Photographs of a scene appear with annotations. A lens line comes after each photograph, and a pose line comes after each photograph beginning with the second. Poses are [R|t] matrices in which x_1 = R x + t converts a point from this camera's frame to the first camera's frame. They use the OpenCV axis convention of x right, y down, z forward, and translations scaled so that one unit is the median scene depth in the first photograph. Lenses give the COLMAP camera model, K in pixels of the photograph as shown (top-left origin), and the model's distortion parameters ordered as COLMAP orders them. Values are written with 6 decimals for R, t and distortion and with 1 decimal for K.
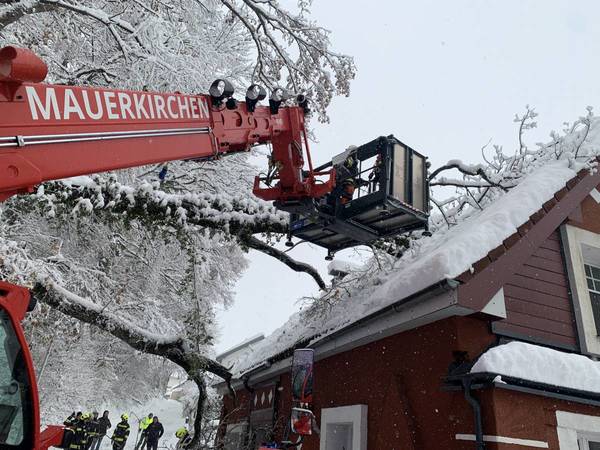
lens RADIAL K [[452.4, 0, 308.9], [0, 452.4, 221.7], [0, 0, 1]] dist [0.039936, -0.022078]
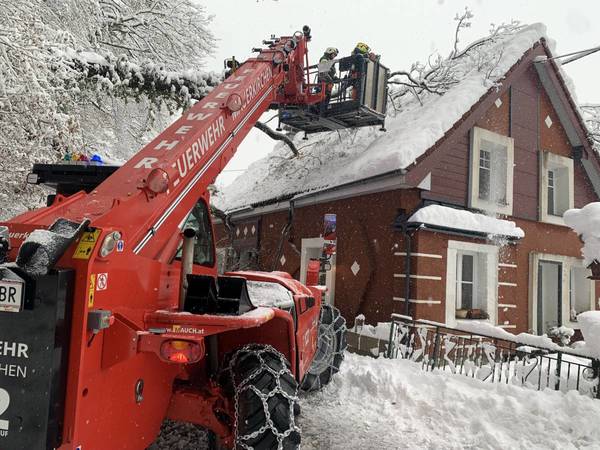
lens RADIAL K [[452.4, 0, 299.7], [0, 452.4, 219.3], [0, 0, 1]] dist [0.039936, -0.022078]
pose [[0.988206, -0.006676, 0.152987, -0.210158], [-0.047748, 0.935810, 0.349256, -0.174318], [-0.145498, -0.352441, 0.924454, -0.363773]]
